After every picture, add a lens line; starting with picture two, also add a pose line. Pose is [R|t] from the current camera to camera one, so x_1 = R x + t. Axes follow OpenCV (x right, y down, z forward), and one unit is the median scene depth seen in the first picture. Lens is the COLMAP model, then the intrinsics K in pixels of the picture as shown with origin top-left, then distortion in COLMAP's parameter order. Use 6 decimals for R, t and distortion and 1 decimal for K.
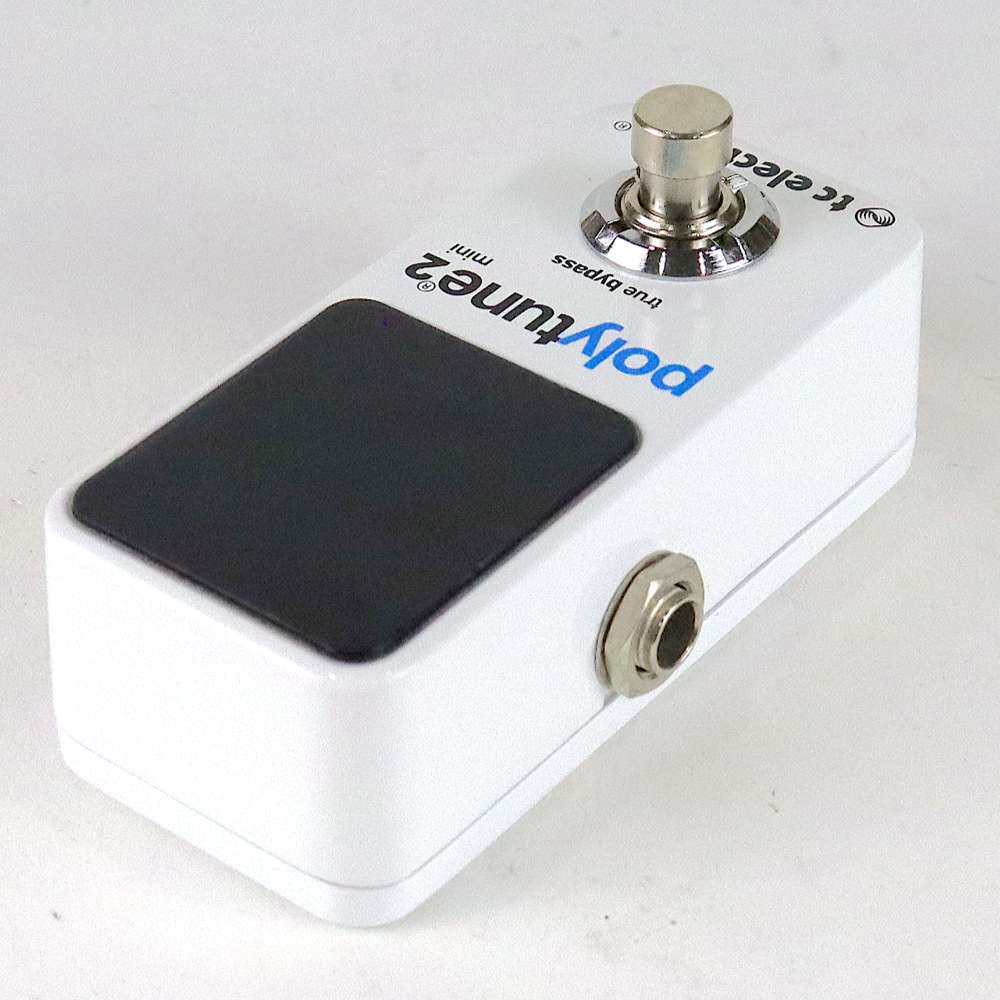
lens RADIAL K [[3443.5, 0, 500.0], [0, 3443.5, 500.0], [0, 0, 1]] dist [-0.161201, 0.144931]
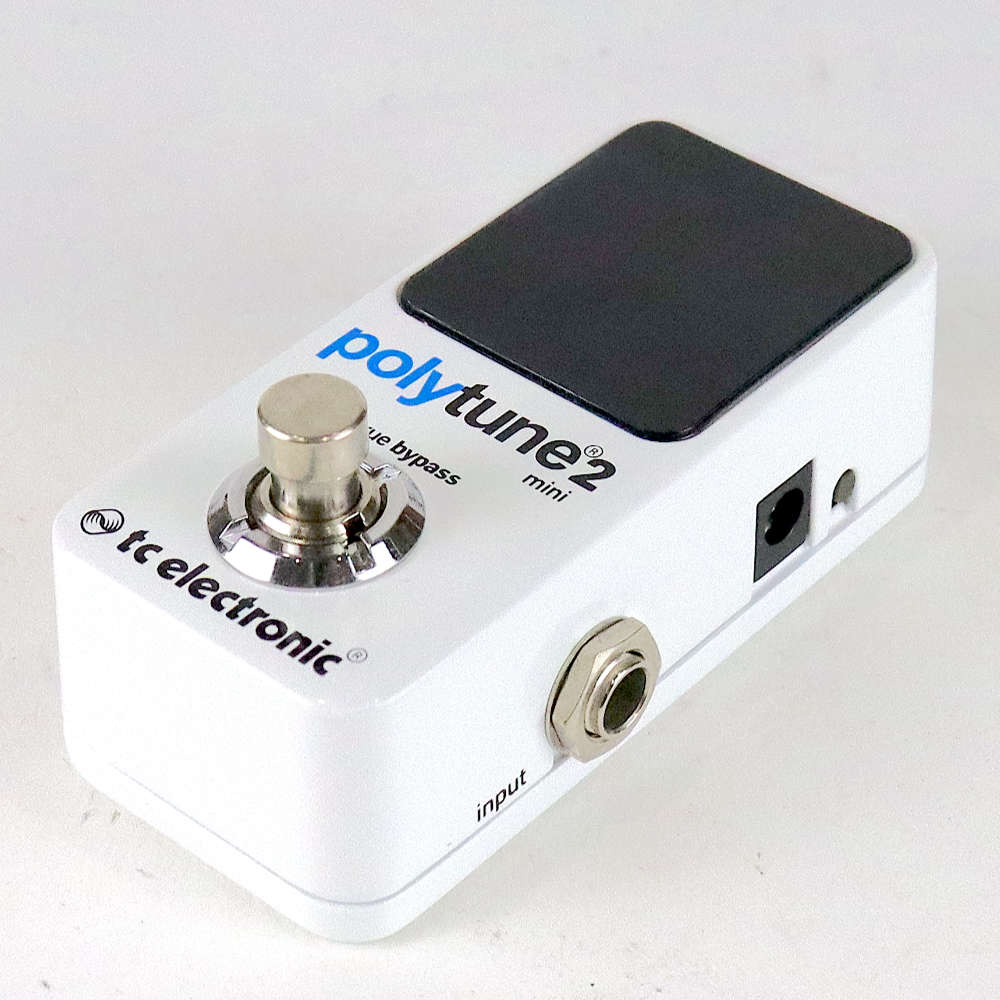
lens RADIAL K [[3443.5, 0, 500.0], [0, 3443.5, 500.0], [0, 0, 1]] dist [-0.161201, 0.144931]
pose [[-0.998794, -0.027389, 0.040737, -0.034868], [0.034966, 0.185504, 0.982021, -1.007575], [-0.034454, 0.982262, -0.184323, 1.192545]]
